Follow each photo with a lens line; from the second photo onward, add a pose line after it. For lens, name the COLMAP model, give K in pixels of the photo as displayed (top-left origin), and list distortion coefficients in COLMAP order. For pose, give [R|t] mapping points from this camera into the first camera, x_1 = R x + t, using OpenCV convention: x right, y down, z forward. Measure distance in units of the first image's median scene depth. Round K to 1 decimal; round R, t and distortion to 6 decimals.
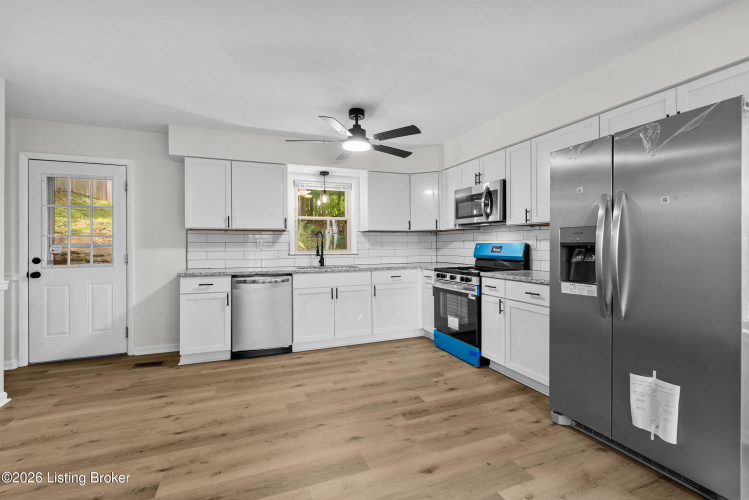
lens RADIAL K [[332.9, 0, 373.5], [0, 332.9, 246.1], [0, 0, 1]] dist [-0.009992, -0.000559]
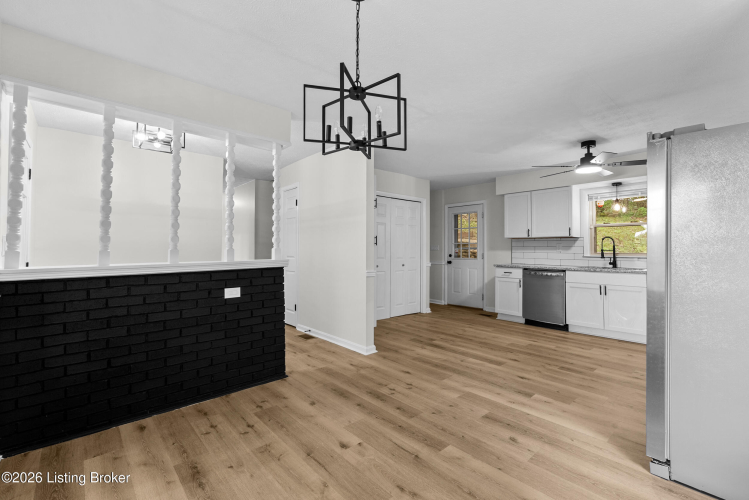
lens RADIAL K [[332.9, 0, 373.5], [0, 332.9, 246.1], [0, 0, 1]] dist [-0.009992, -0.000559]
pose [[0.336936, -0.002724, -0.941523, 0.786018], [-0.004868, 0.999977, -0.004635, -0.003730], [0.941515, 0.006145, 0.336915, -0.170847]]
